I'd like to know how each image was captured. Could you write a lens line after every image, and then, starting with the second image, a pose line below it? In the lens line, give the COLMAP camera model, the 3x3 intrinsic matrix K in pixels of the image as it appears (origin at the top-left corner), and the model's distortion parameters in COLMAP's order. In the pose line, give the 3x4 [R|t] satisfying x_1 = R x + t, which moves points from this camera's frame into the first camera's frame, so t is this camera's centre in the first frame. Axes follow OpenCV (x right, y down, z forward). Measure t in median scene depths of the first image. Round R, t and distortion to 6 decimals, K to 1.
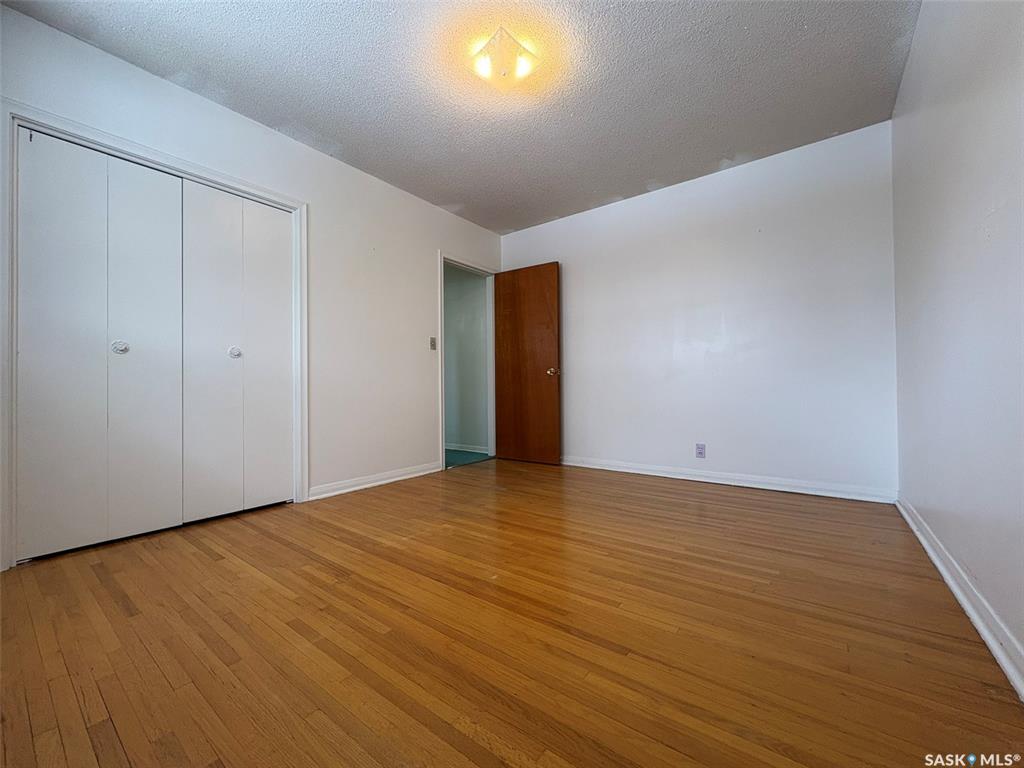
lens RADIAL K [[404.9, 0, 512.0], [0, 404.9, 384.0], [0, 0, 1]] dist [-0.001432, 0.000024]
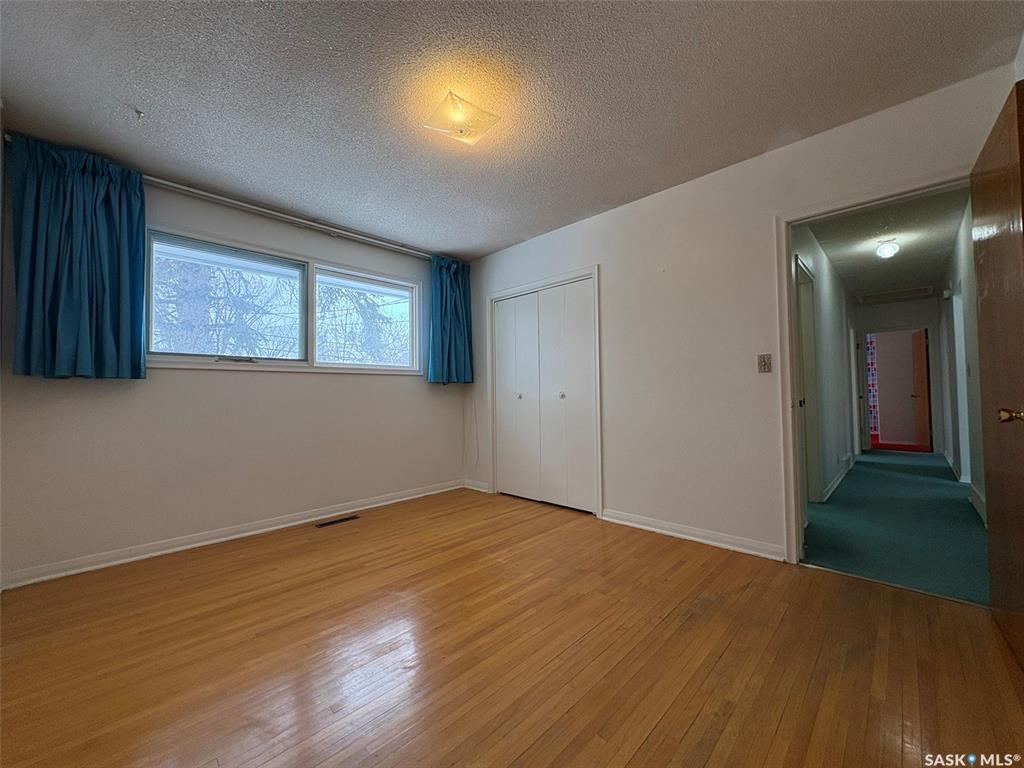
lens RADIAL K [[404.9, 0, 512.0], [0, 404.9, 384.0], [0, 0, 1]] dist [-0.001432, 0.000024]
pose [[-0.121678, -0.012763, -0.992488, 0.976728], [0.025063, 0.999559, -0.015927, -0.124218], [0.992253, -0.026812, -0.121304, 1.260318]]
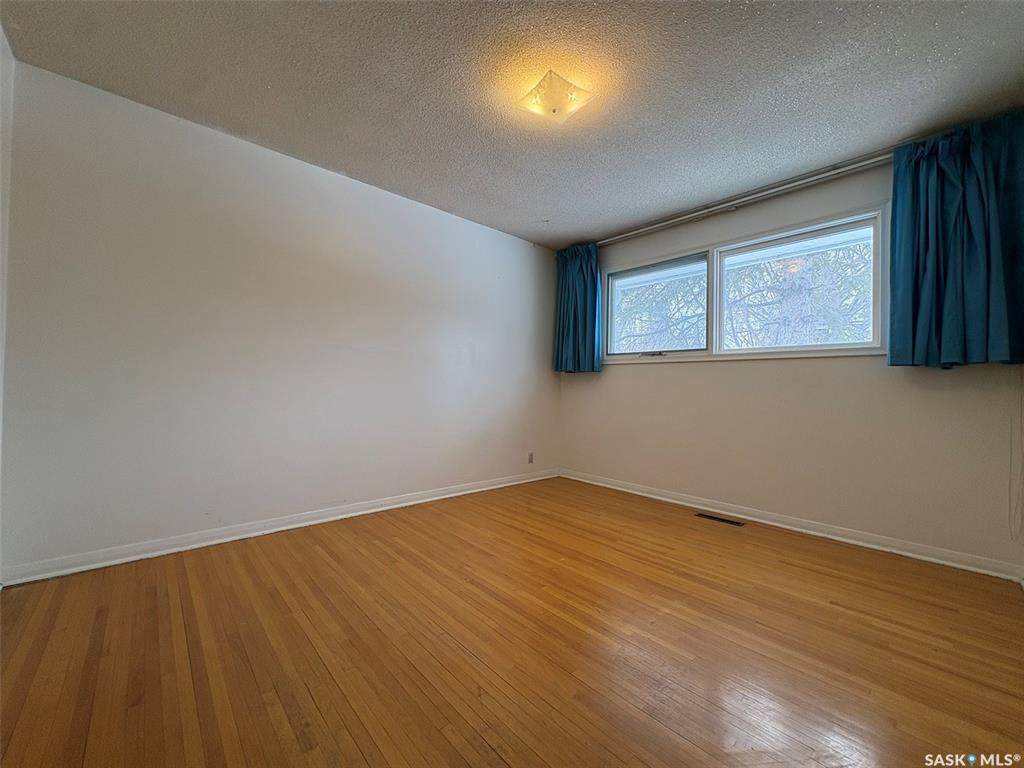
lens RADIAL K [[404.9, 0, 512.0], [0, 404.9, 384.0], [0, 0, 1]] dist [-0.001432, 0.000024]
pose [[-0.982838, -0.006006, 0.184375, -0.105750], [-0.009918, 0.999745, -0.020303, -0.082895], [-0.184206, -0.021784, -0.982646, 2.022166]]
